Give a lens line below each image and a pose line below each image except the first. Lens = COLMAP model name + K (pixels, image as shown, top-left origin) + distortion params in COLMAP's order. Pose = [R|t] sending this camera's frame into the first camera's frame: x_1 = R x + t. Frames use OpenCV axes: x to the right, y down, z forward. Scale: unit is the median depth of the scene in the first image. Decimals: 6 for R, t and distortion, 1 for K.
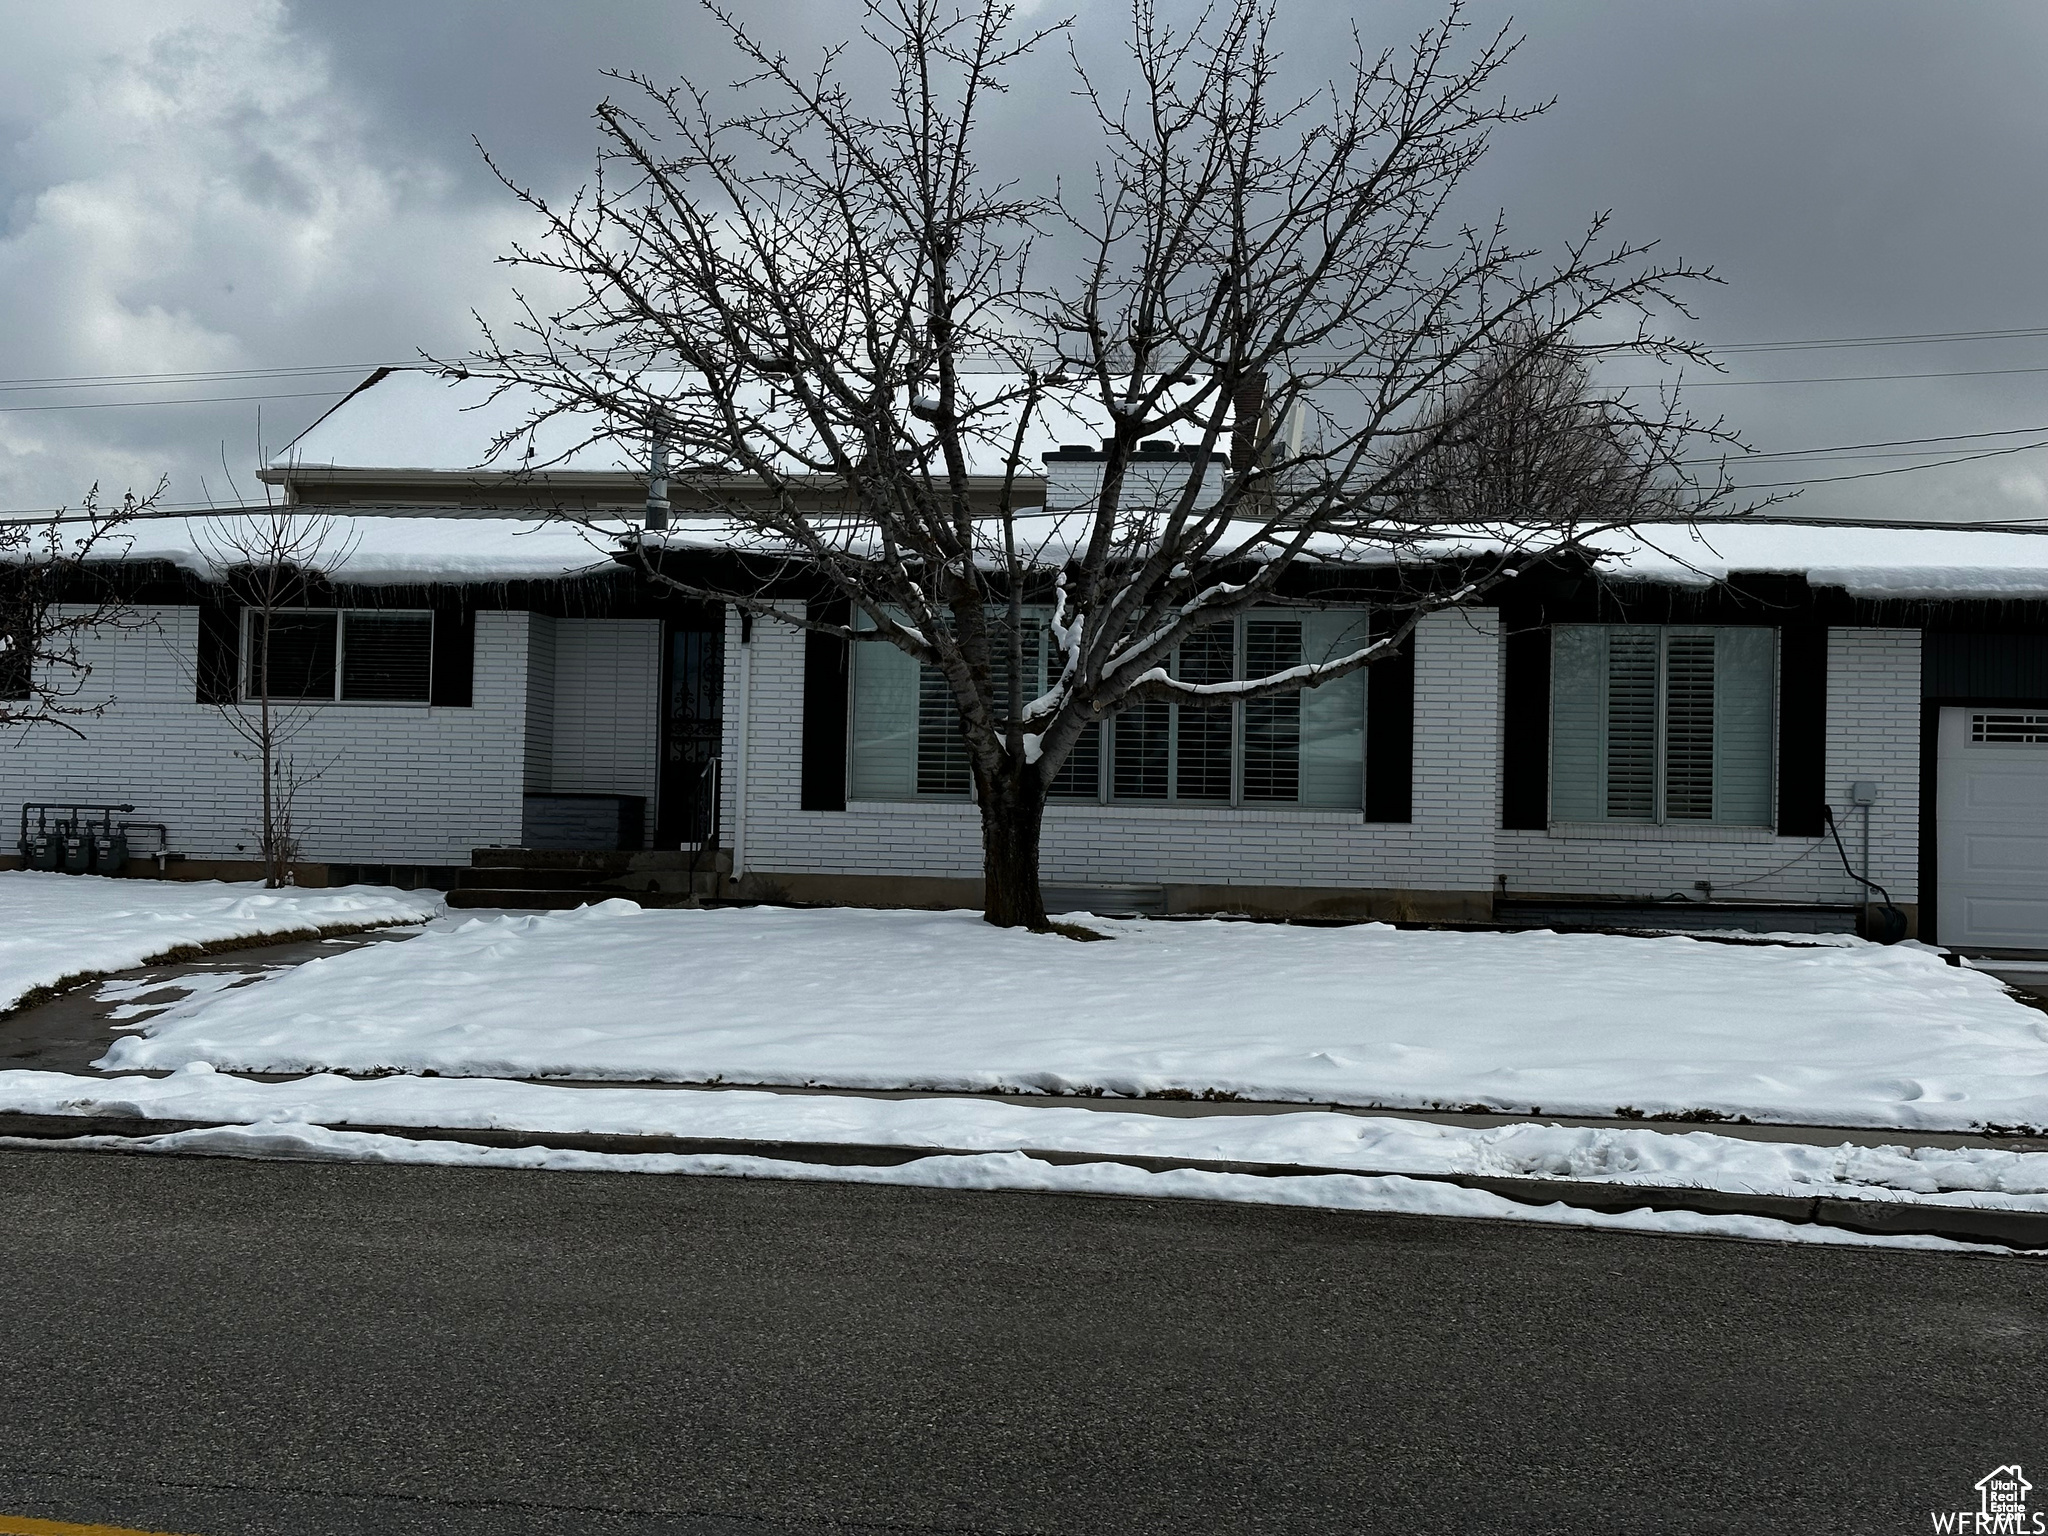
lens RADIAL K [[2875.9, 0, 1071.4], [0, 2875.9, 736.0], [0, 0, 1]] dist [0.157272, 0.000000]
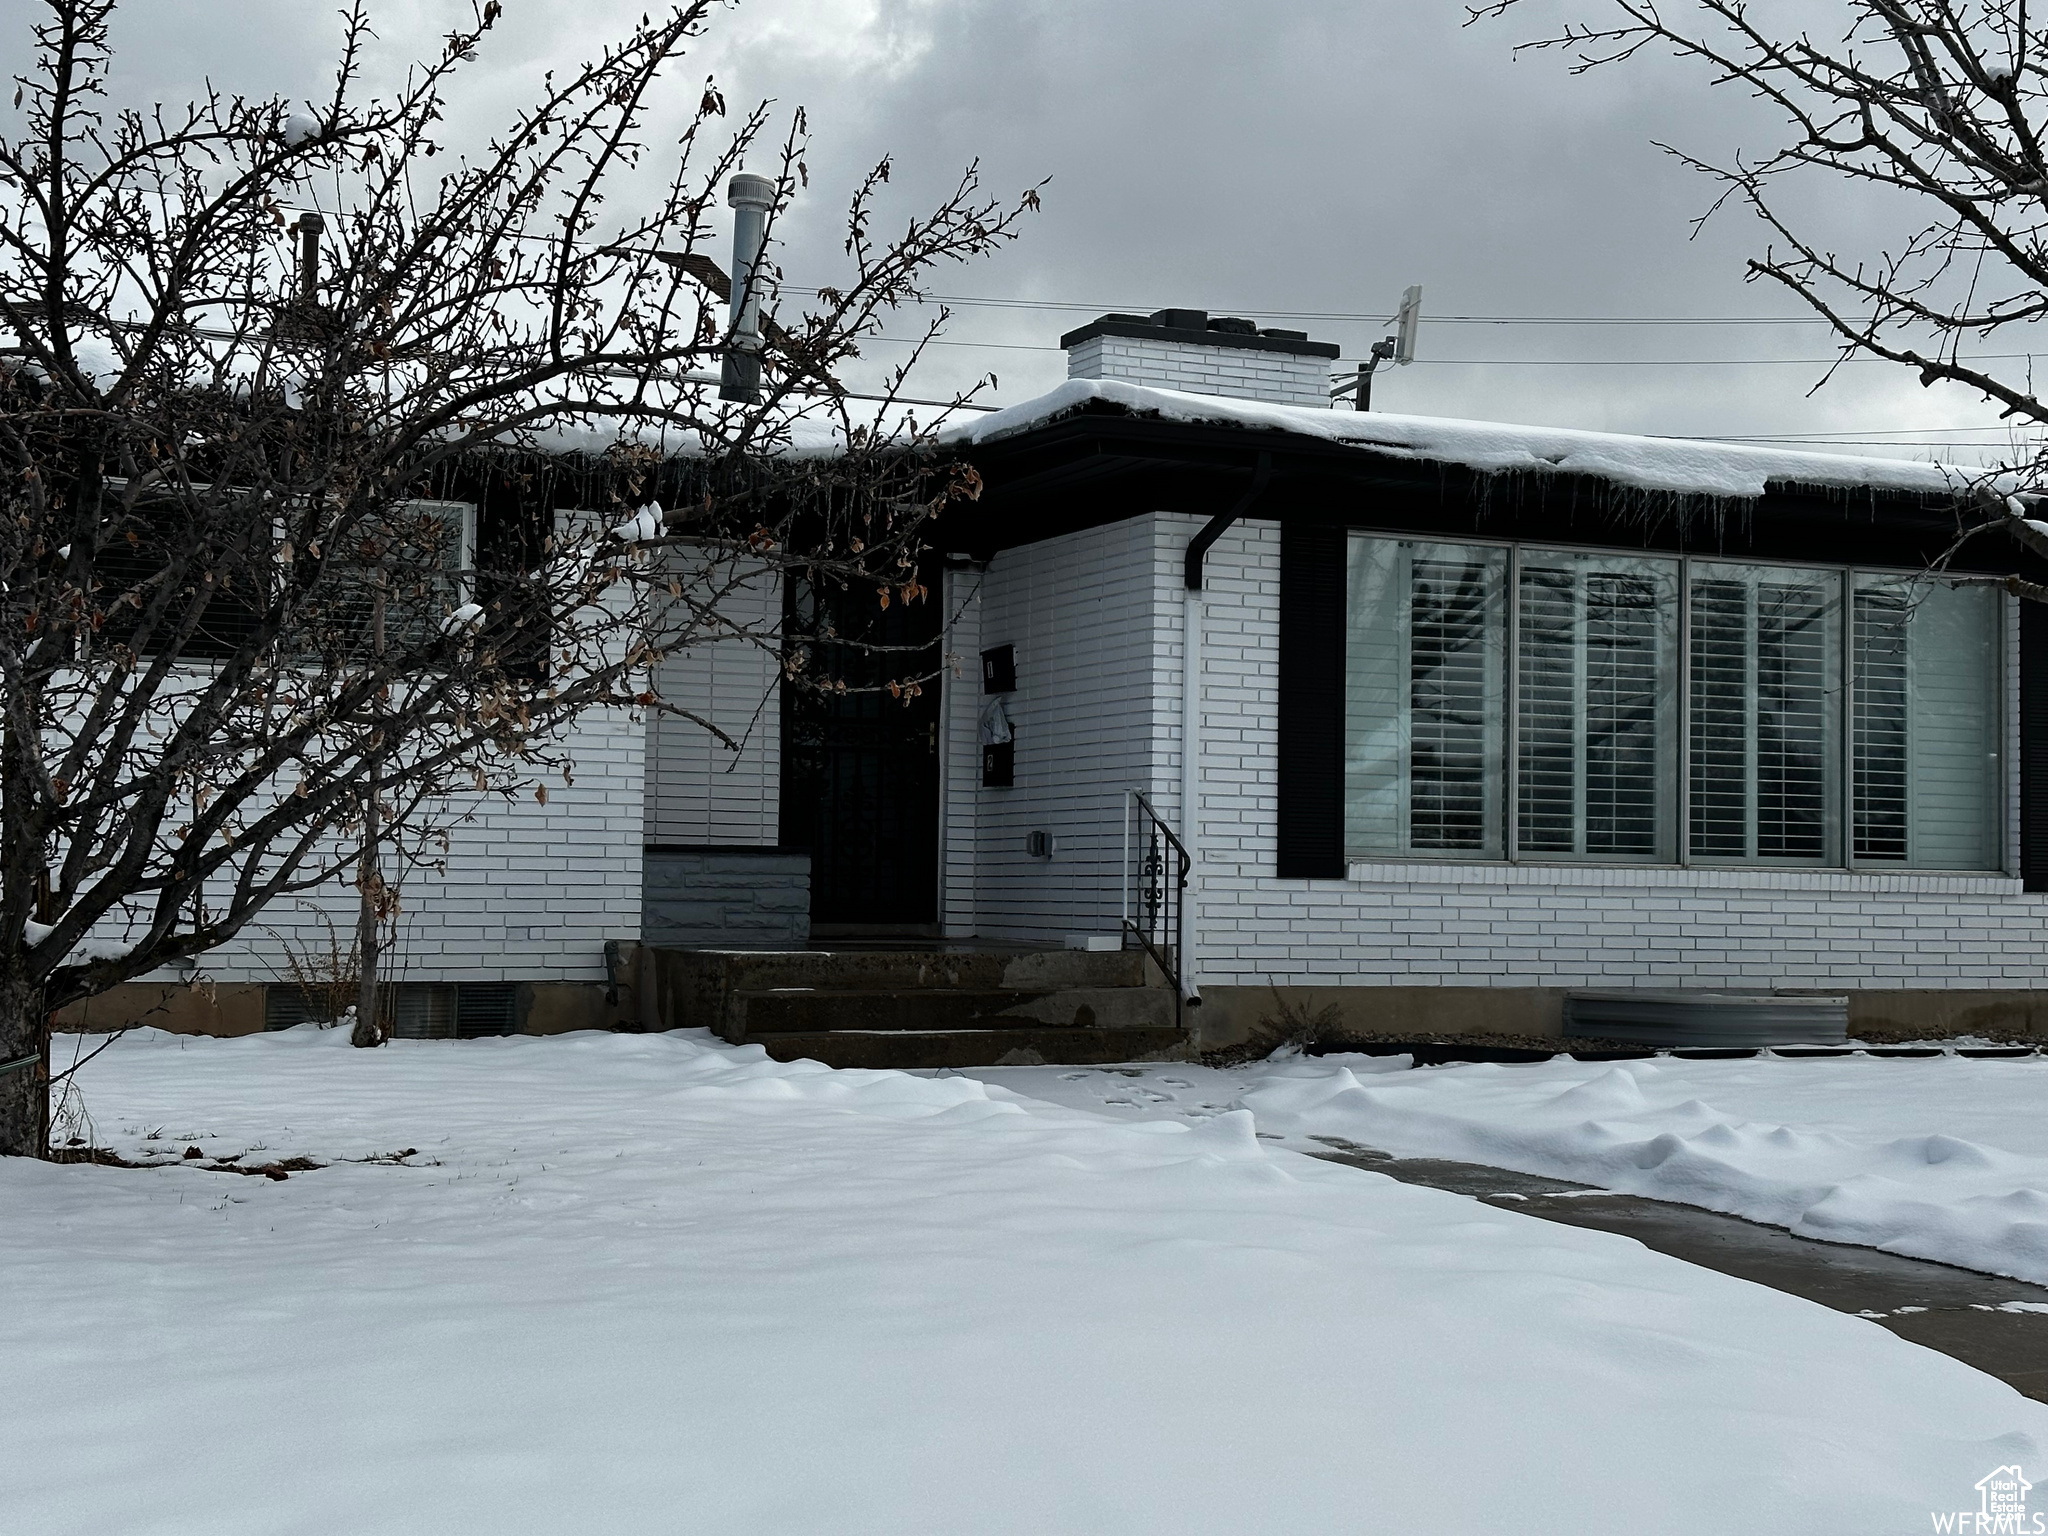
lens RADIAL K [[2949.2, 0, 1023.4], [0, 2949.2, 763.3], [0, 0, 1]] dist [0.191048, 0.000000]
pose [[0.828969, 0.010932, 0.559187, -0.442698], [-0.017561, 0.999825, 0.006487, -0.000691], [-0.559018, -0.015198, 0.829016, 0.493281]]
